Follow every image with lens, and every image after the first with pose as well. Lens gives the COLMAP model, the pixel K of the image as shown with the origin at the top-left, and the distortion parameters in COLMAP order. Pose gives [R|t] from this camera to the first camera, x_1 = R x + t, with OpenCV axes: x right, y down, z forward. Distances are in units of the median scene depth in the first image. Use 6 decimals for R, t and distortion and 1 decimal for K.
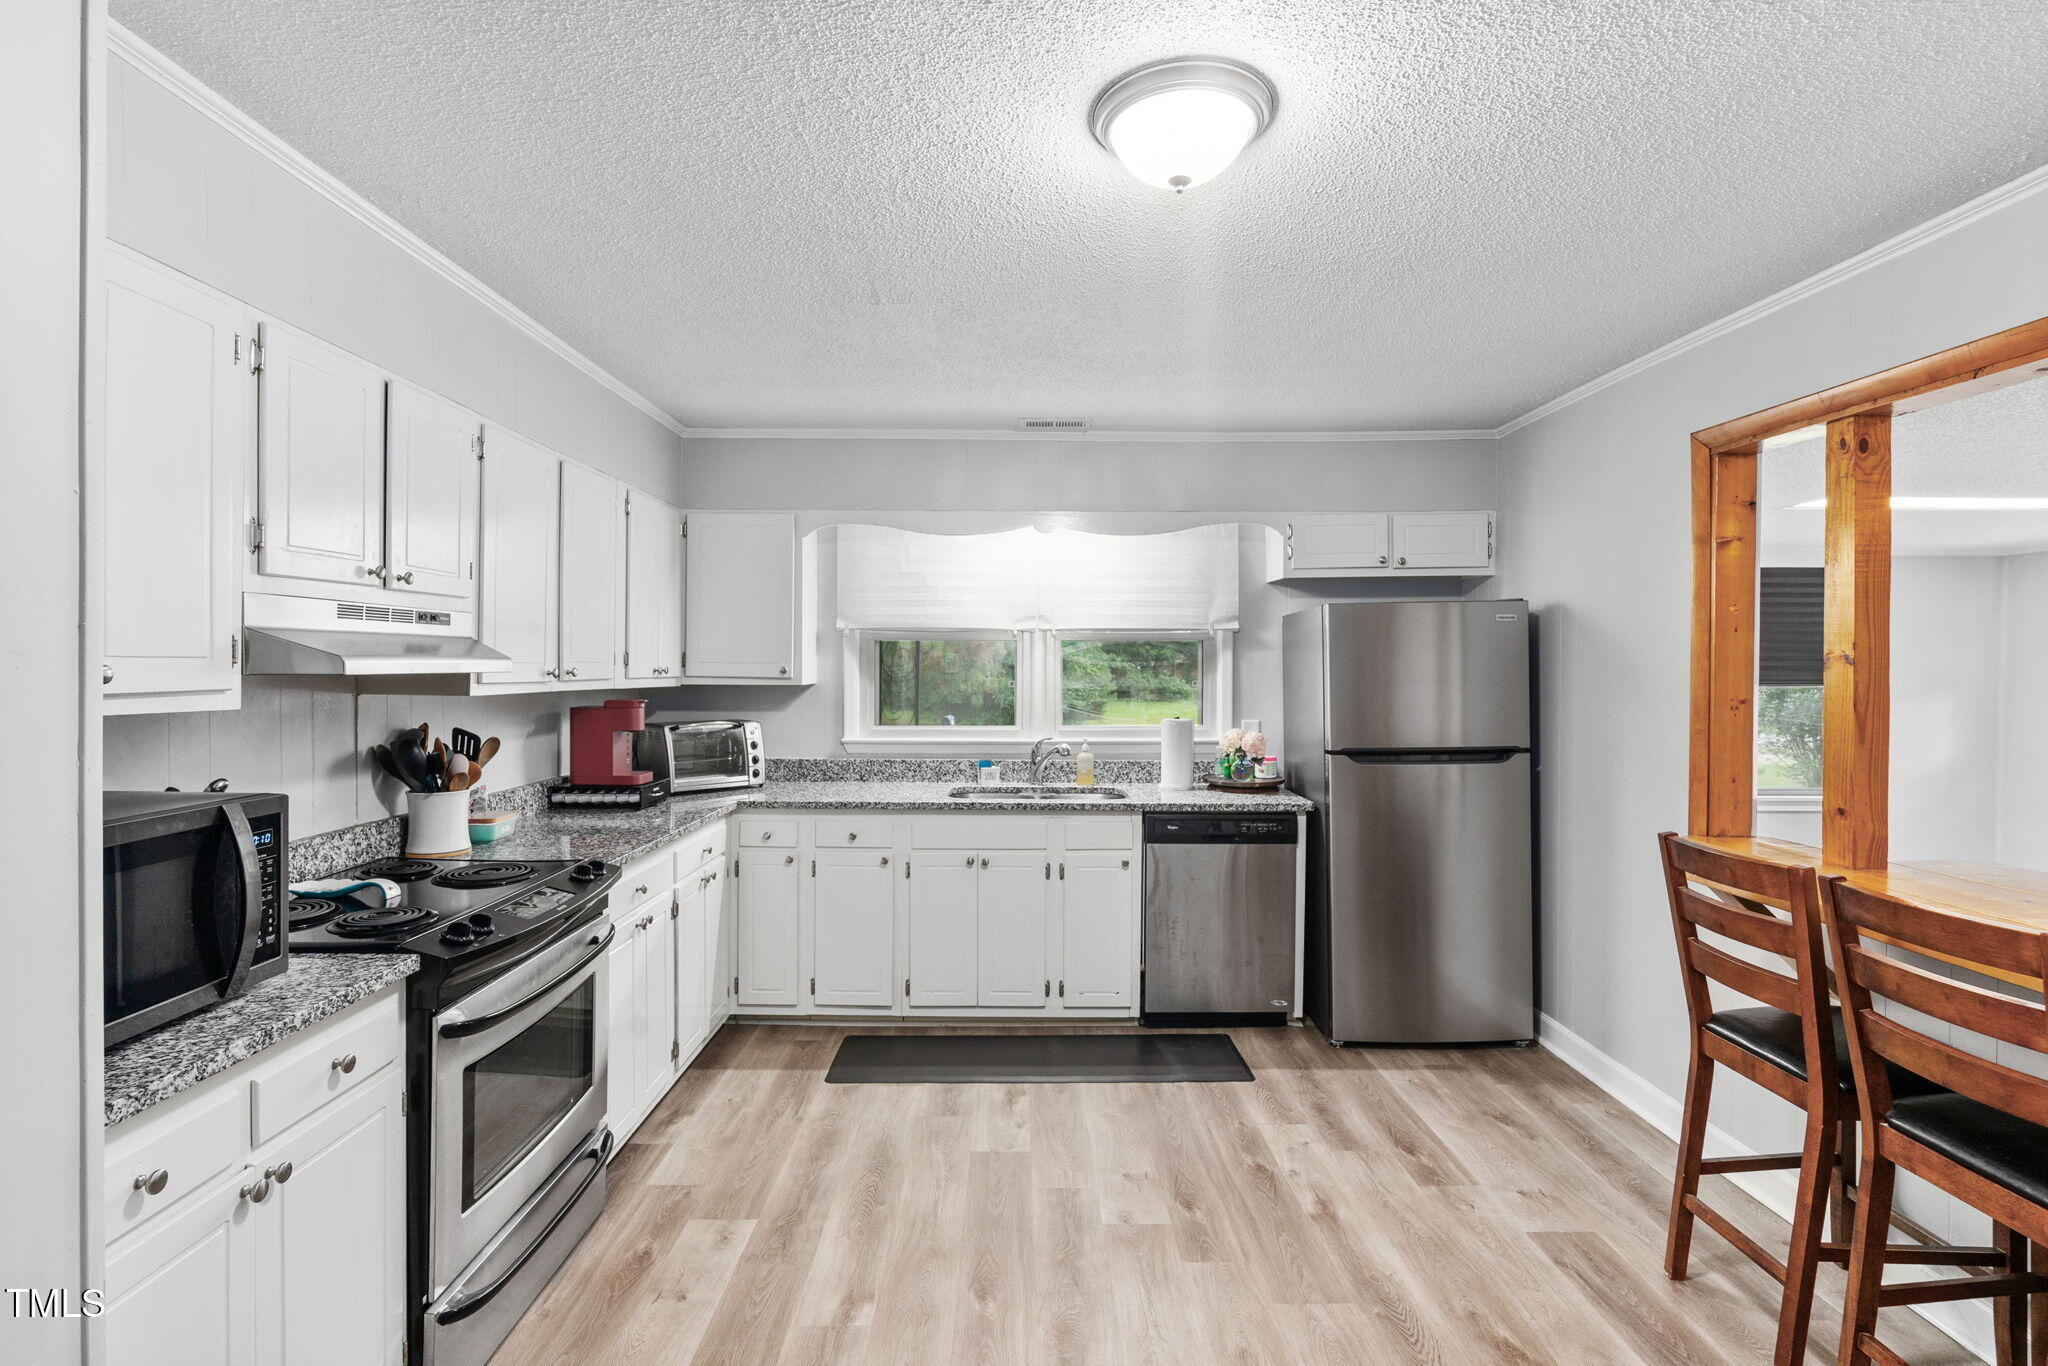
lens RADIAL K [[947.9, 0, 1068.9], [0, 947.9, 652.6], [0, 0, 1]] dist [0.003880, 0.001273]
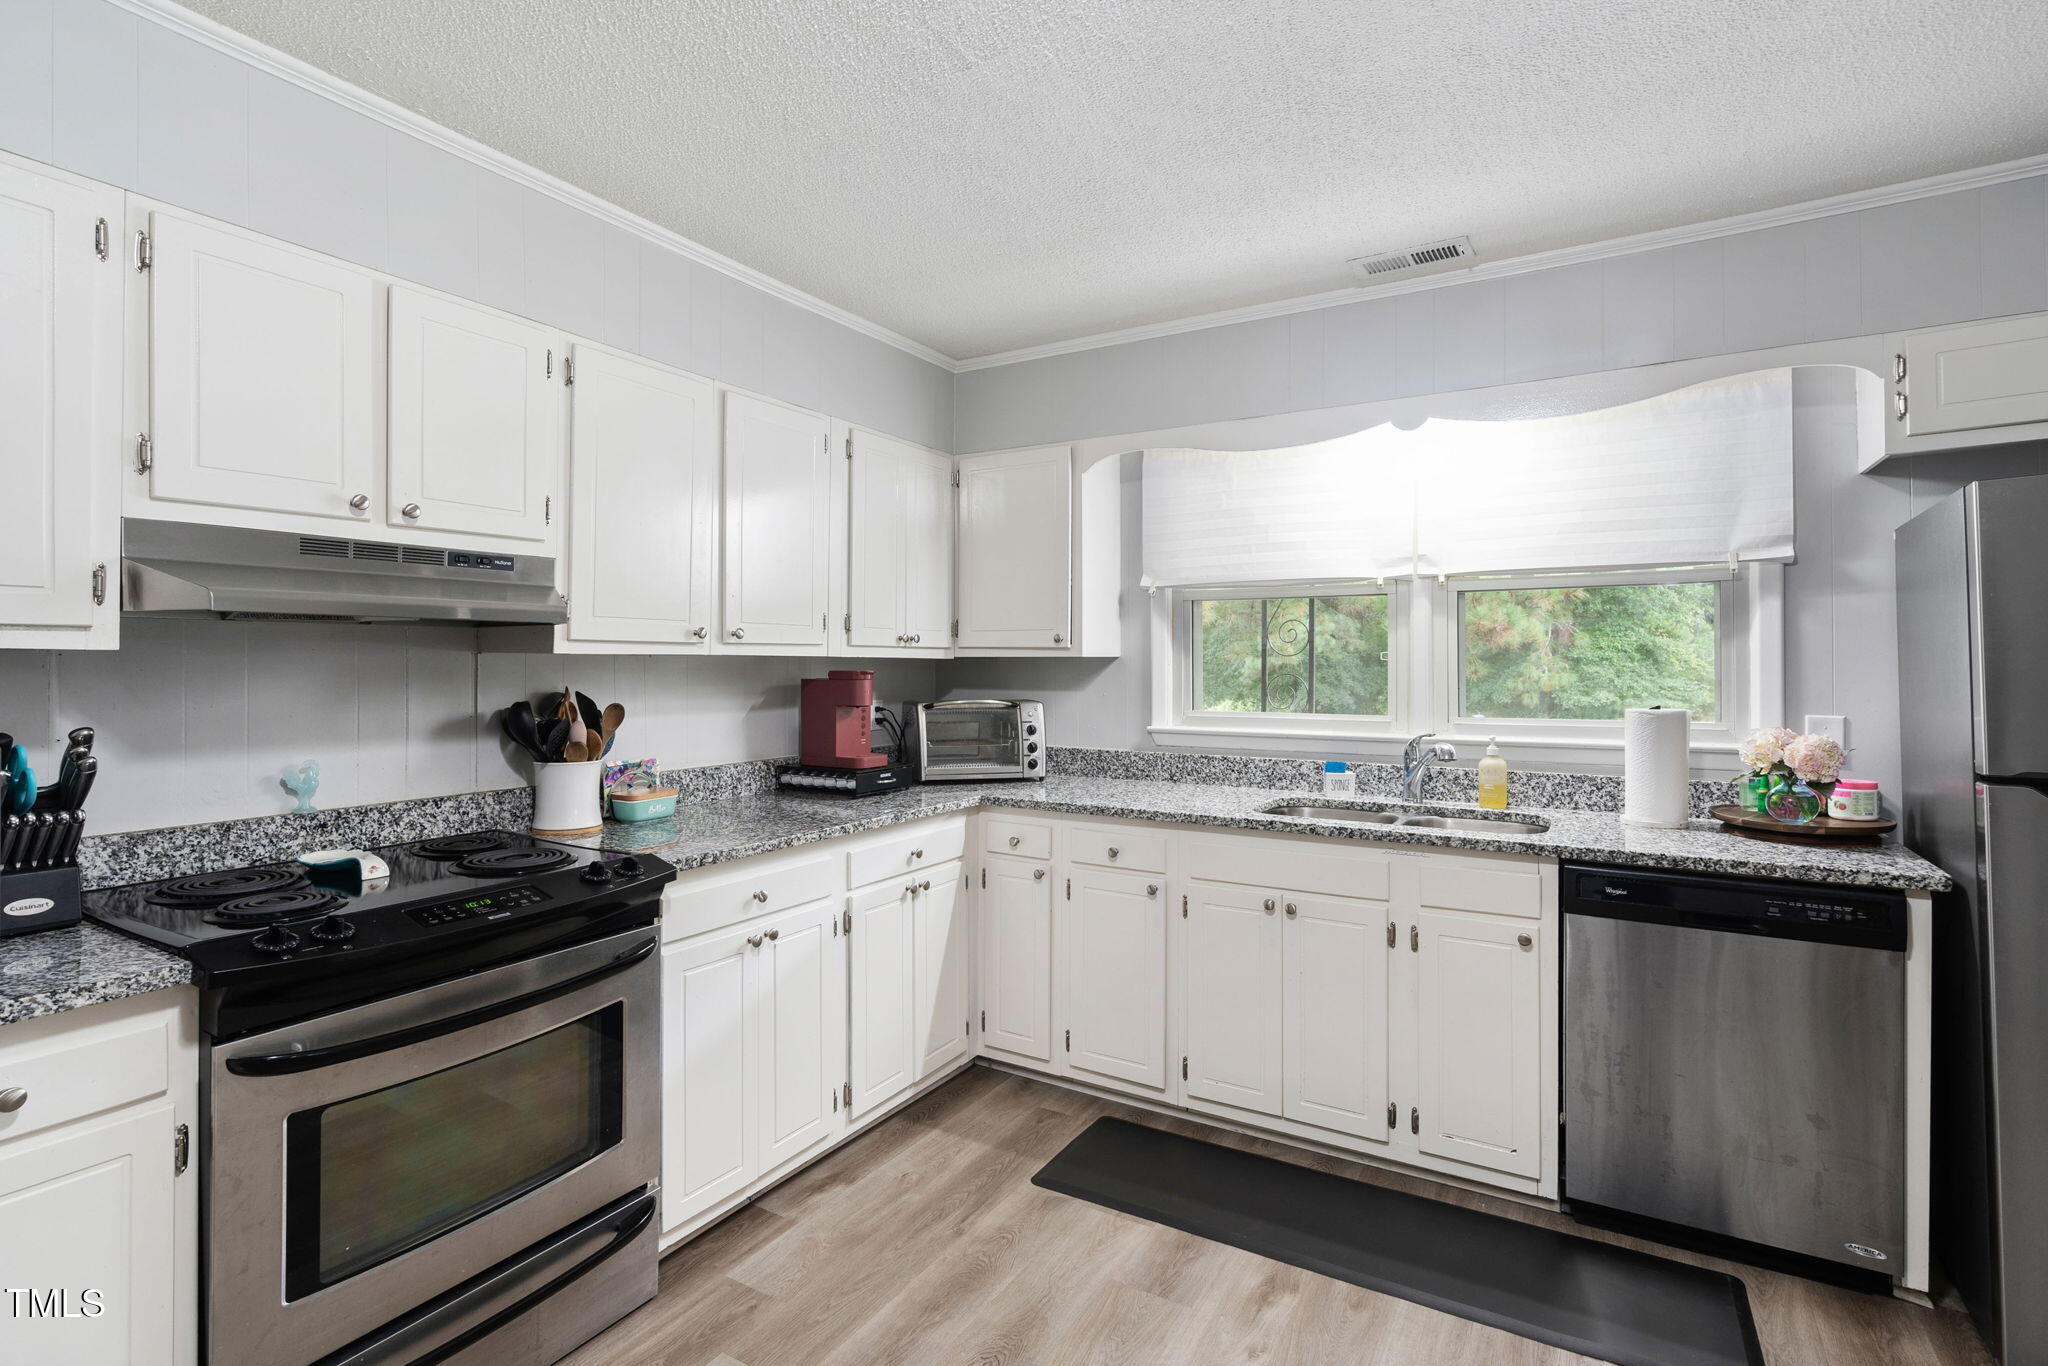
lens RADIAL K [[947.9, 0, 1068.9], [0, 947.9, 652.6], [0, 0, 1]] dist [0.003880, 0.001273]
pose [[0.836515, -0.015933, -0.547713, 0.149702], [0.015538, 0.999865, -0.005355, 0.034922], [0.547724, -0.004031, 0.836649, 0.324342]]
